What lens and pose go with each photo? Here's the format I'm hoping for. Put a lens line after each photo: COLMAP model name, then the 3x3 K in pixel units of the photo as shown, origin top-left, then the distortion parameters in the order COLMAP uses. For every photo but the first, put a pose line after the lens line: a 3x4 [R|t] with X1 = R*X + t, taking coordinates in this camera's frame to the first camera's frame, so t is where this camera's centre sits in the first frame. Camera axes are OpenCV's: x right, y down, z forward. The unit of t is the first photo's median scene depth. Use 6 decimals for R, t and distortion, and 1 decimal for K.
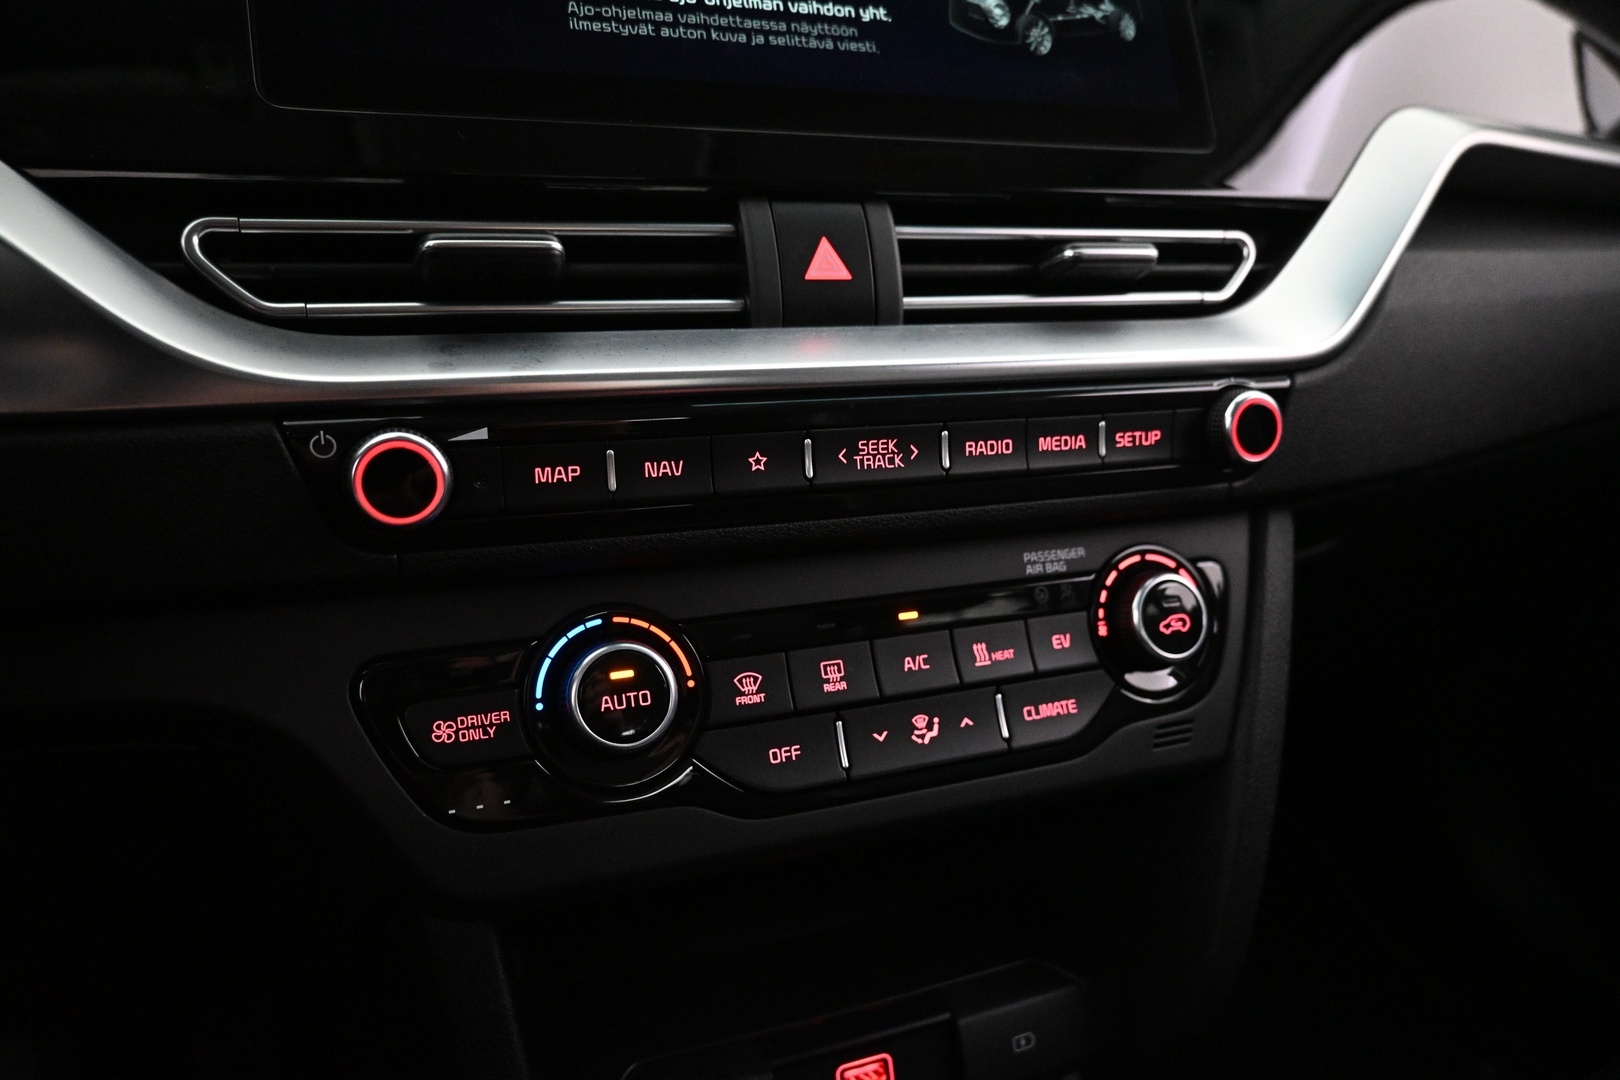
lens RADIAL K [[1126.1, 0, 808.1], [0, 1126.1, 527.6], [0, 0, 1]] dist [0.009821, 0.001668]
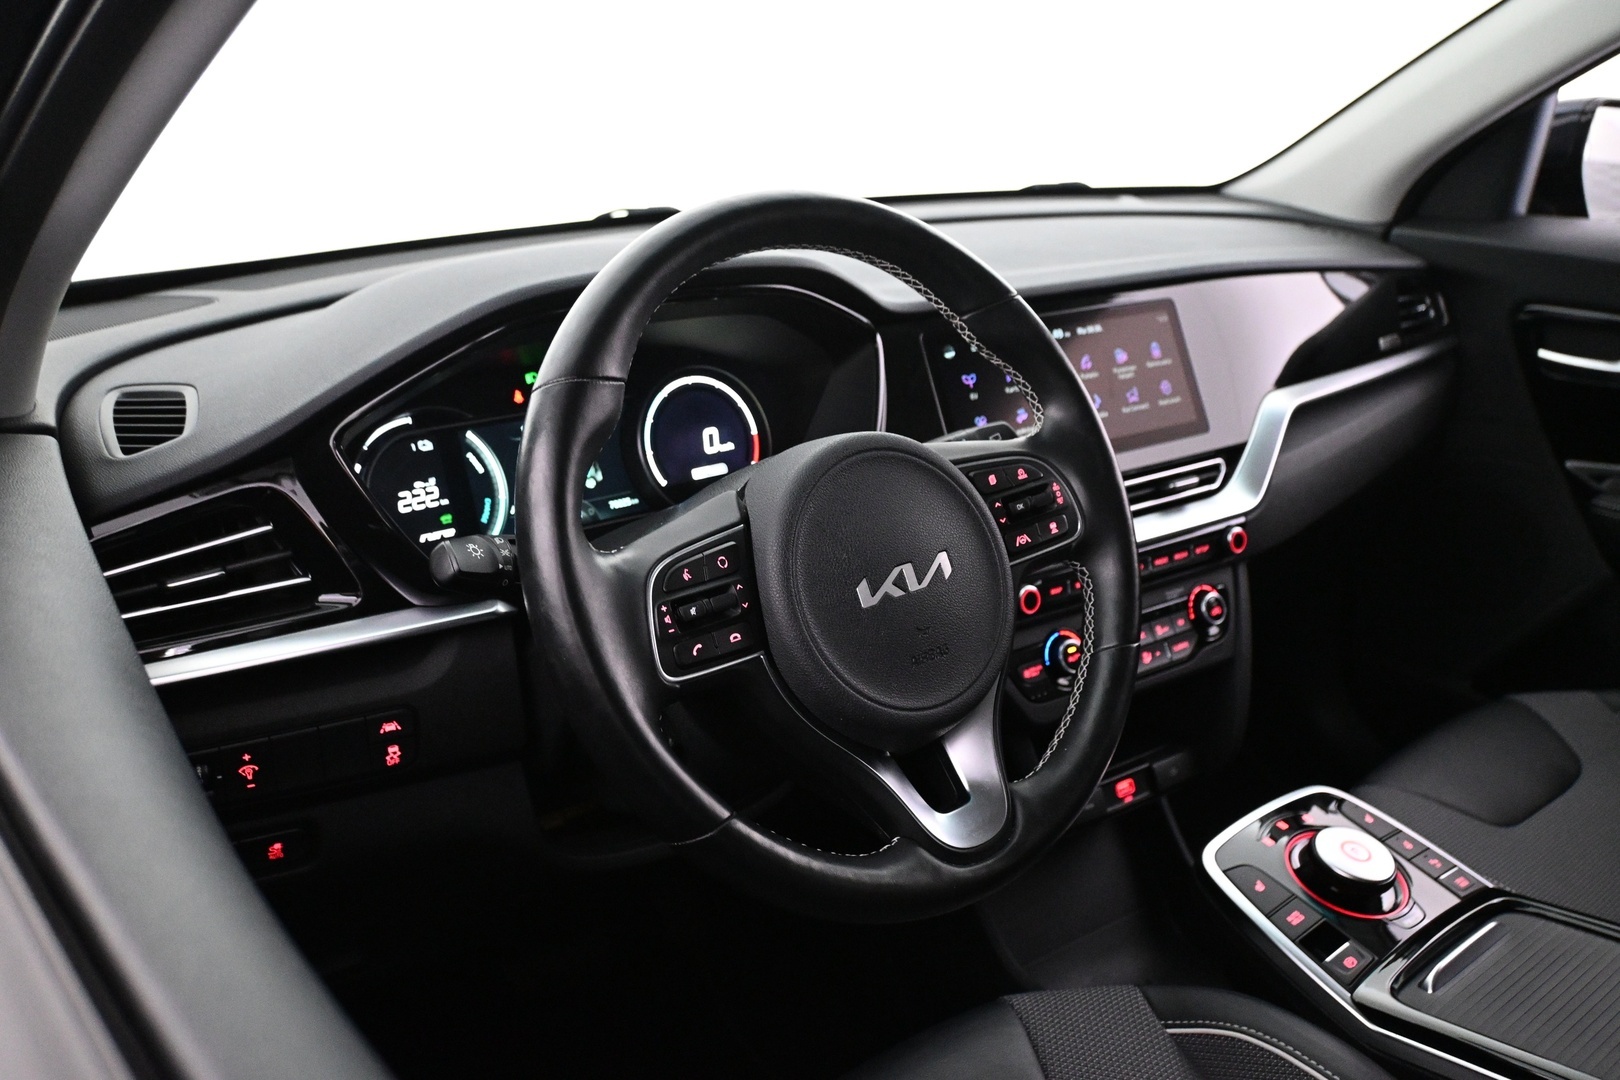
lens RADIAL K [[1428.1, 0, 805.8], [0, 1428.1, 545.6], [0, 0, 1]] dist [0.004356, 0.000931]
pose [[0.972221, -0.113964, 0.204447, -1.421531], [0.105279, 0.993034, 0.052906, -0.384118], [-0.209053, -0.029912, 0.977447, -2.331700]]
